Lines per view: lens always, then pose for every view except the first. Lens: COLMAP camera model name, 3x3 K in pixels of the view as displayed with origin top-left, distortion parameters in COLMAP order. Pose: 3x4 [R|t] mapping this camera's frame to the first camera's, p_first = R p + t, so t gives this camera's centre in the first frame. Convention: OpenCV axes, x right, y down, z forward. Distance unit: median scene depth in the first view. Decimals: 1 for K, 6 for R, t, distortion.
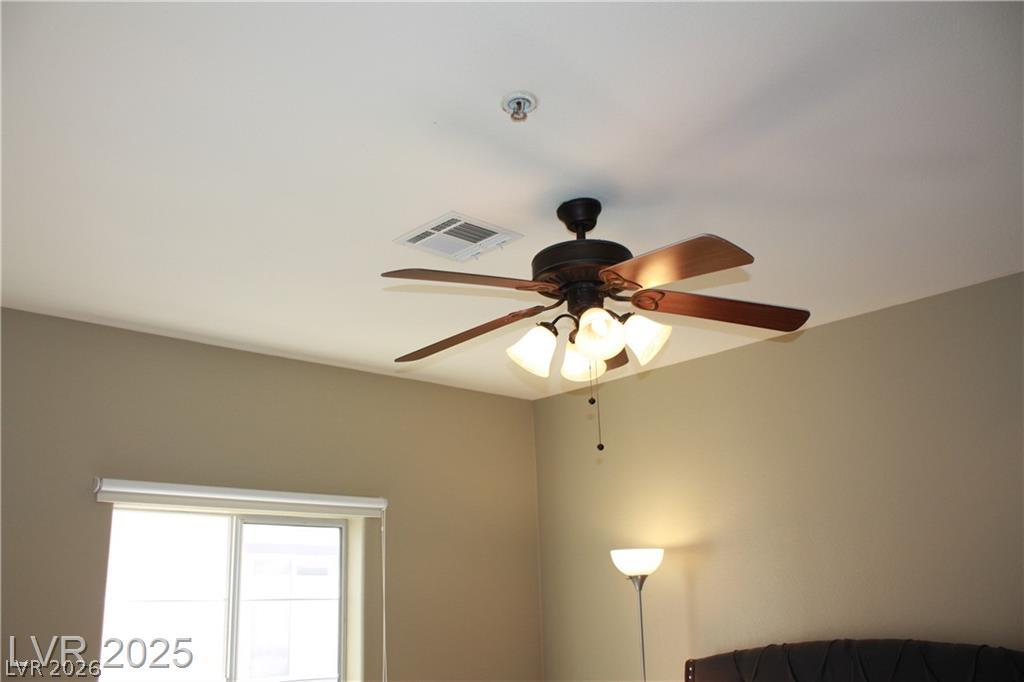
lens RADIAL K [[883.2, 0, 512.0], [0, 883.2, 341.0], [0, 0, 1]] dist [-0.120835, 0.103107]
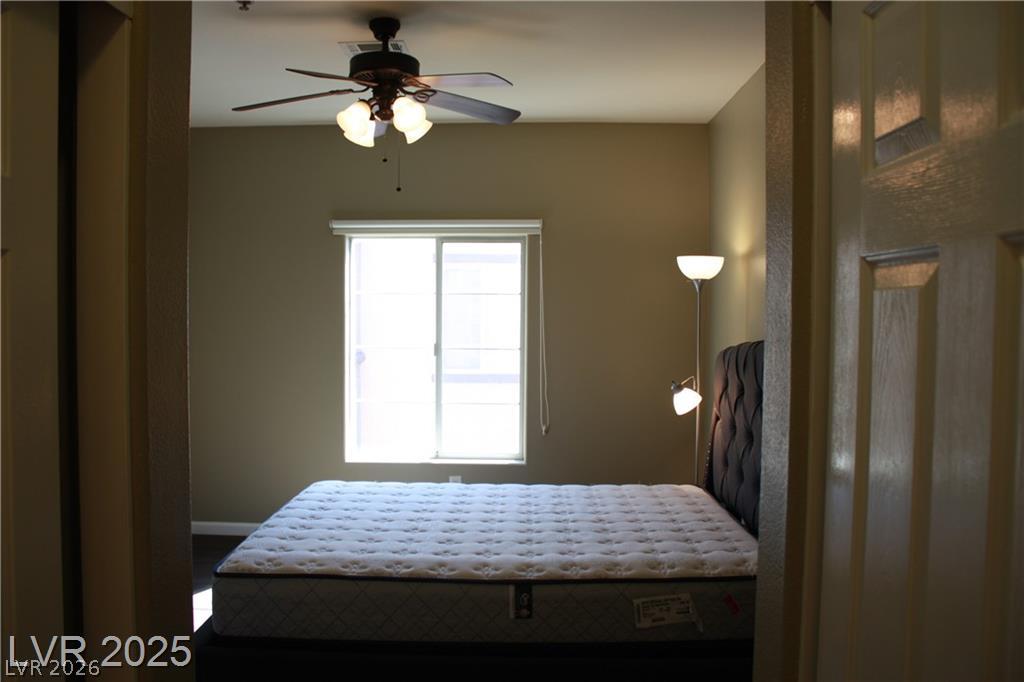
lens RADIAL K [[883.2, 0, 512.0], [0, 883.2, 341.0], [0, 0, 1]] dist [-0.120835, 0.103107]
pose [[0.715387, 0.054092, -0.696632, 0.798286], [0.173732, 0.951919, 0.252323, 0.016199], [0.676786, -0.301535, 0.671593, 0.048172]]
